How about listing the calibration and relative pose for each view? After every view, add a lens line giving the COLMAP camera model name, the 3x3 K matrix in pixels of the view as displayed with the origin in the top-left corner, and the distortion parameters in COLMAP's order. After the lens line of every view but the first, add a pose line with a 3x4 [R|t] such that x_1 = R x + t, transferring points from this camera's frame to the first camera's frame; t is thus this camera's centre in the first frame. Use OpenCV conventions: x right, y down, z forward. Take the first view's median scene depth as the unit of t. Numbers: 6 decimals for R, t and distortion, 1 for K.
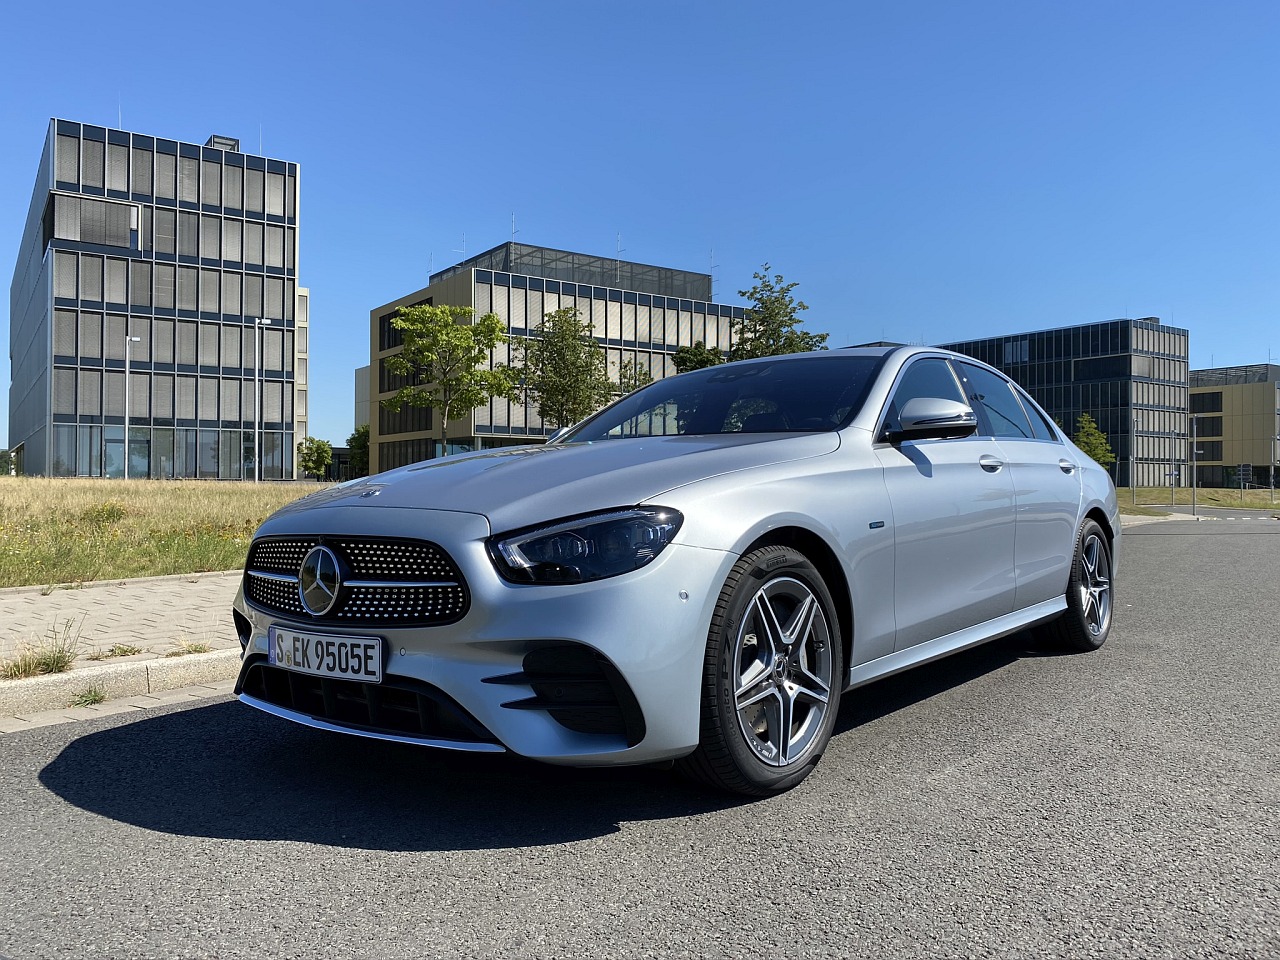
lens RADIAL K [[981.2, 0, 641.3], [0, 981.2, 481.7], [0, 0, 1]] dist [0.023355, -0.036045]
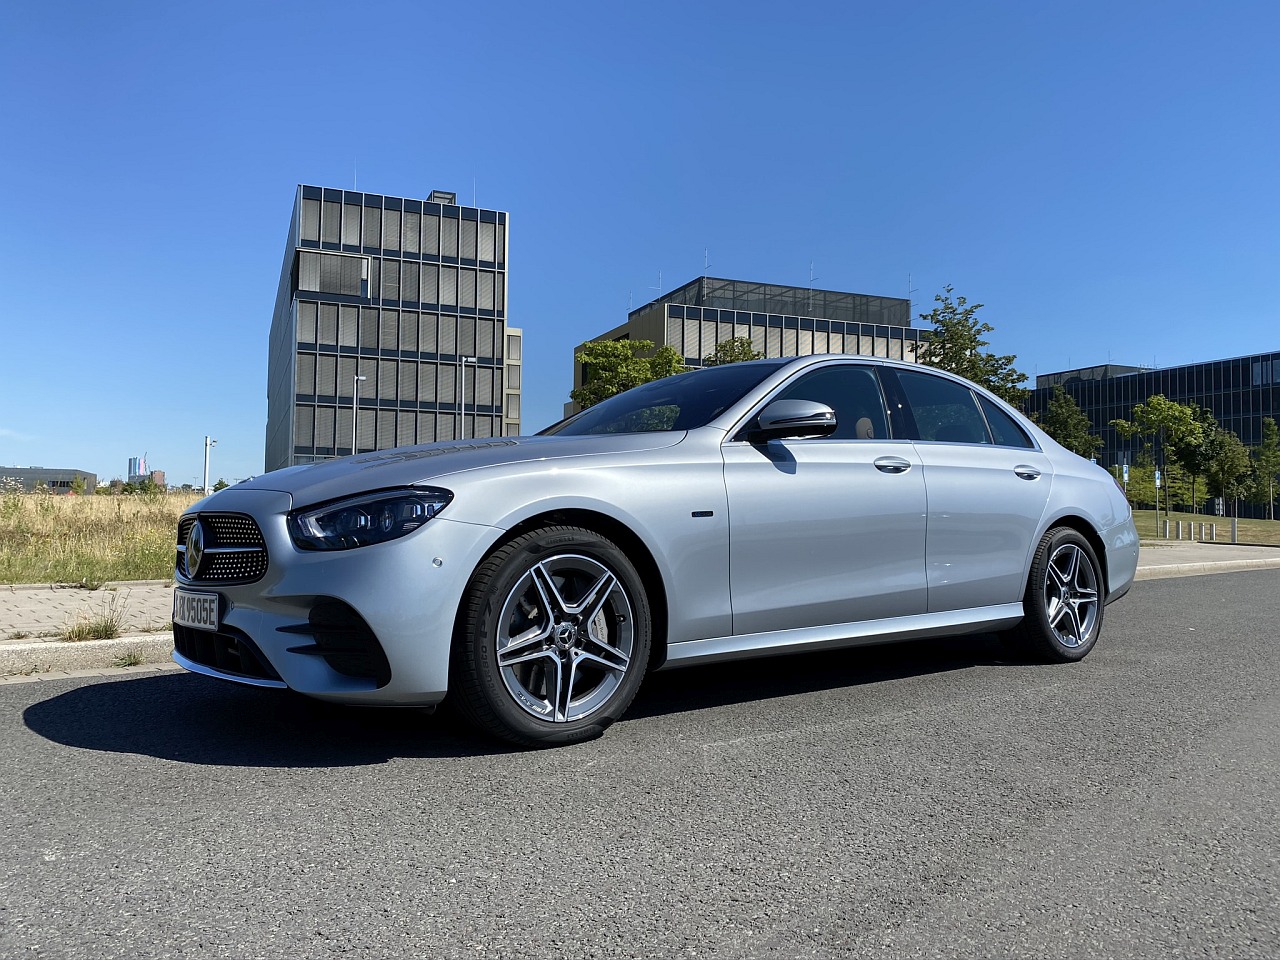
lens RADIAL K [[981.2, 0, 640.4], [0, 981.2, 479.7], [0, 0, 1]] dist [0.023355, -0.036045]
pose [[0.976995, 0.000830, -0.213260, 0.268465], [-0.008077, 0.999419, -0.033115, 0.028174], [0.213108, 0.034075, 0.976434, -0.045625]]
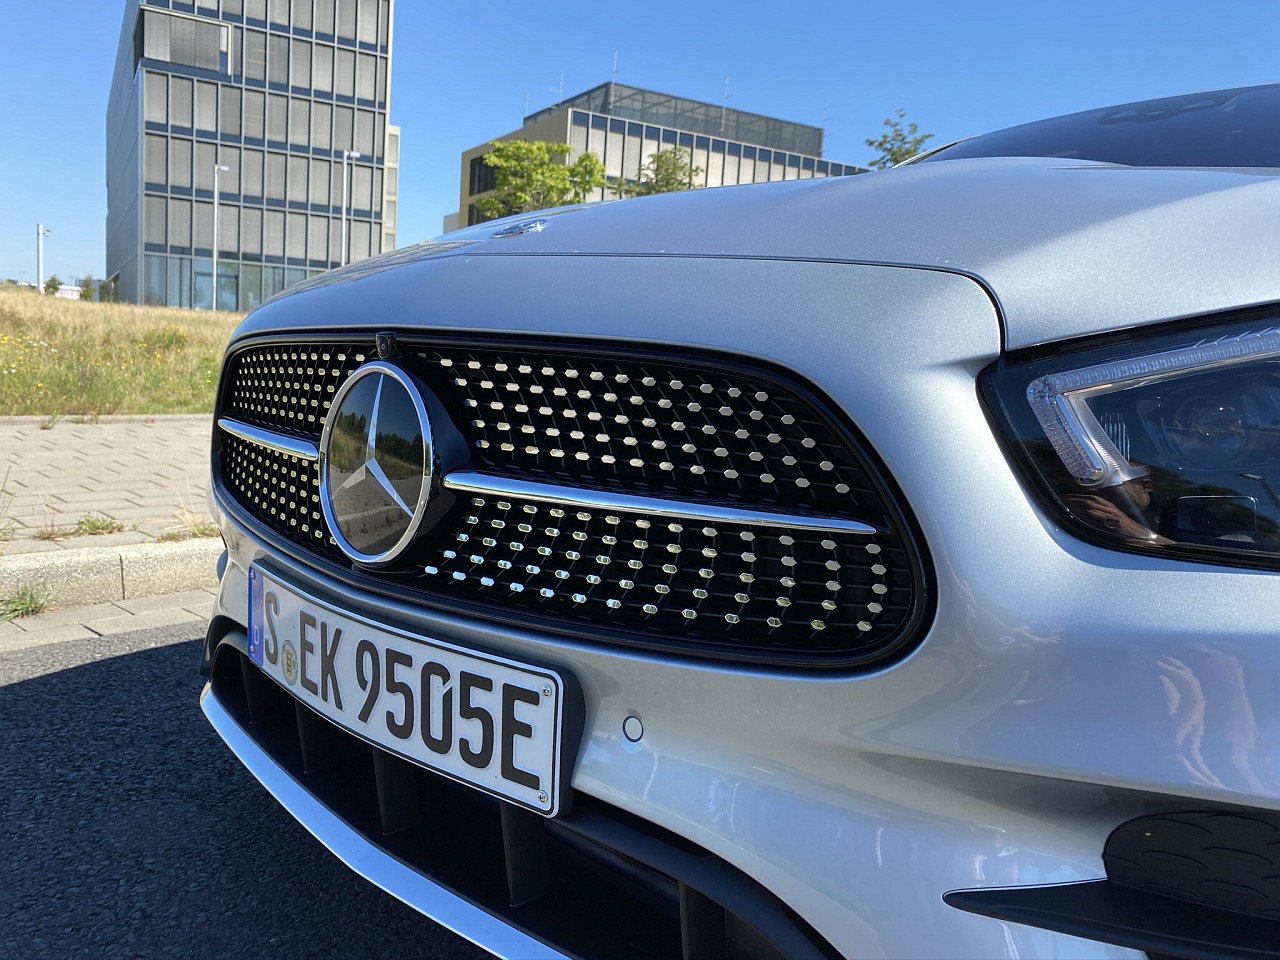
lens RADIAL K [[981.2, 0, 636.4], [0, 981.2, 476.2], [0, 0, 1]] dist [0.023355, -0.036045]
pose [[0.994386, 0.071731, -0.077784, -0.118113], [-0.061057, 0.989389, 0.131841, 0.030487], [0.086416, -0.126352, 0.988214, 0.376957]]
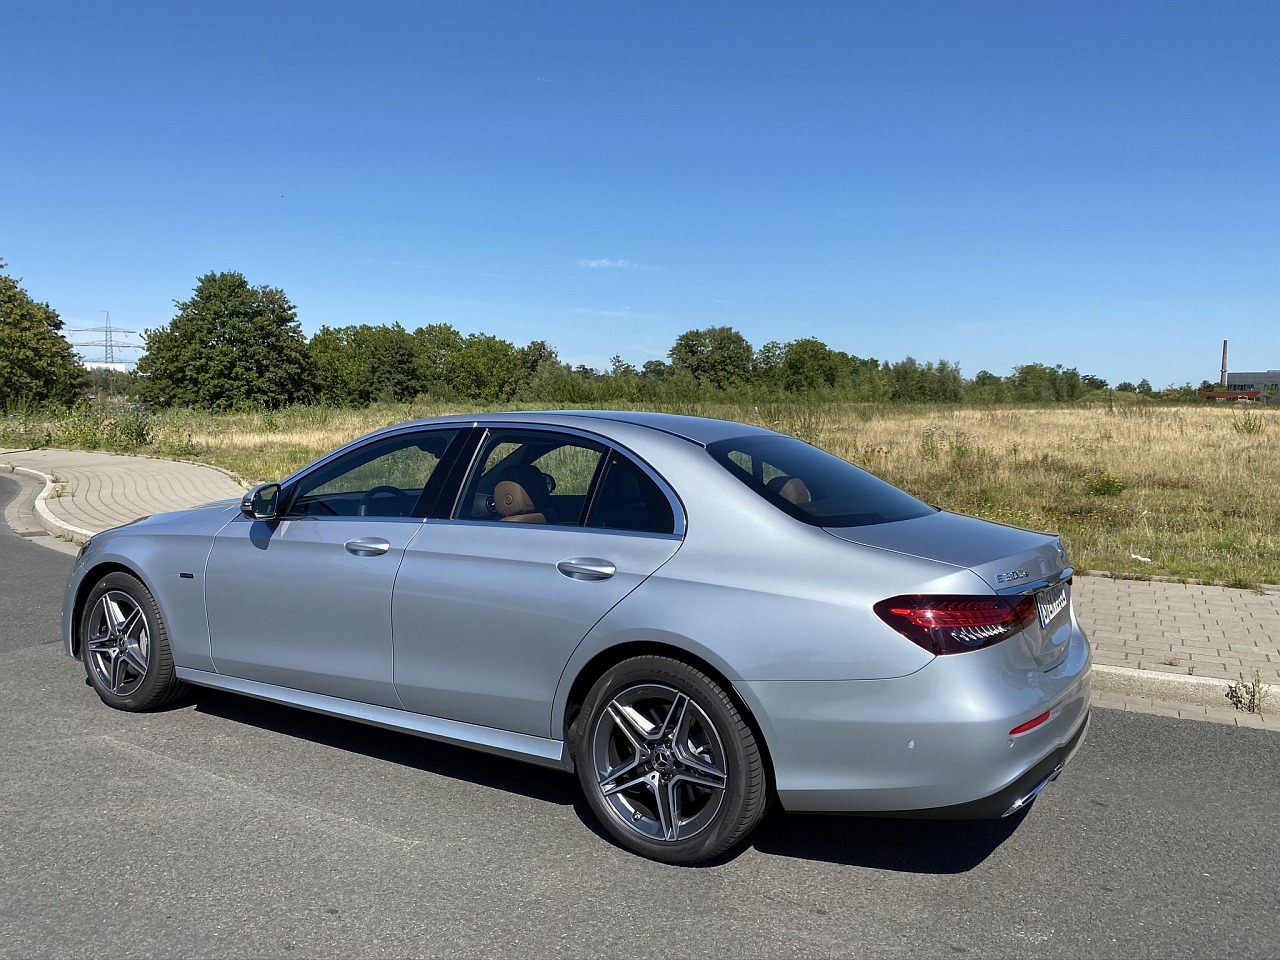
lens RADIAL K [[981.2, 0, 640.2], [0, 981.2, 487.1], [0, 0, 1]] dist [0.023355, -0.036045]
pose [[0.140819, 0.082105, -0.986625, 1.144207], [-0.001397, 0.996571, 0.082734, -0.134170], [0.990034, -0.010272, 0.140451, 0.962930]]
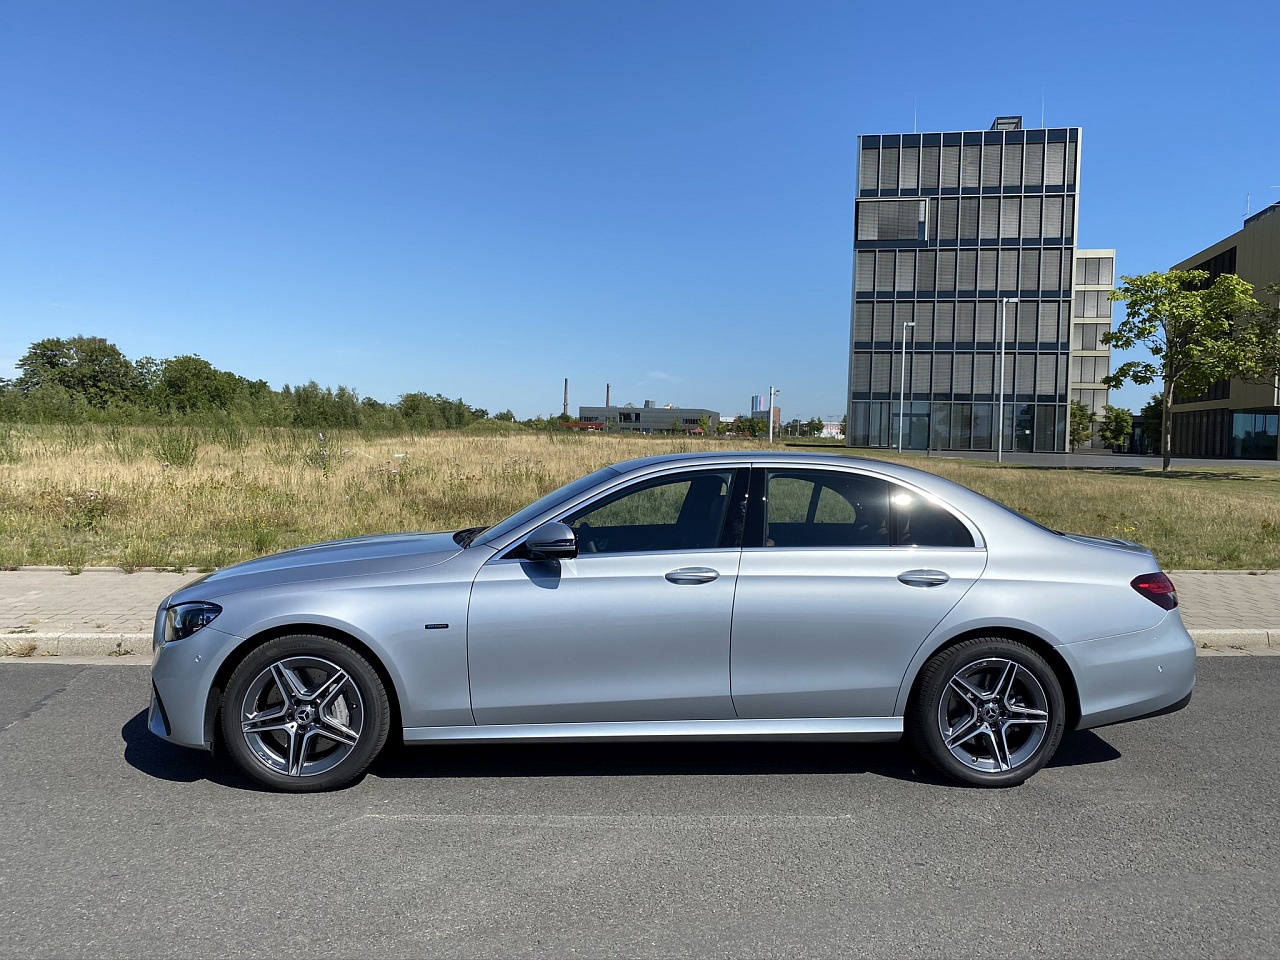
lens RADIAL K [[981.2, 0, 648.9], [0, 981.2, 476.5], [0, 0, 1]] dist [0.023355, -0.036045]
pose [[0.691148, 0.041549, -0.721518, 0.925067], [-0.017105, 0.999007, 0.041143, -0.145119], [0.722511, -0.016095, 0.691172, 0.194605]]
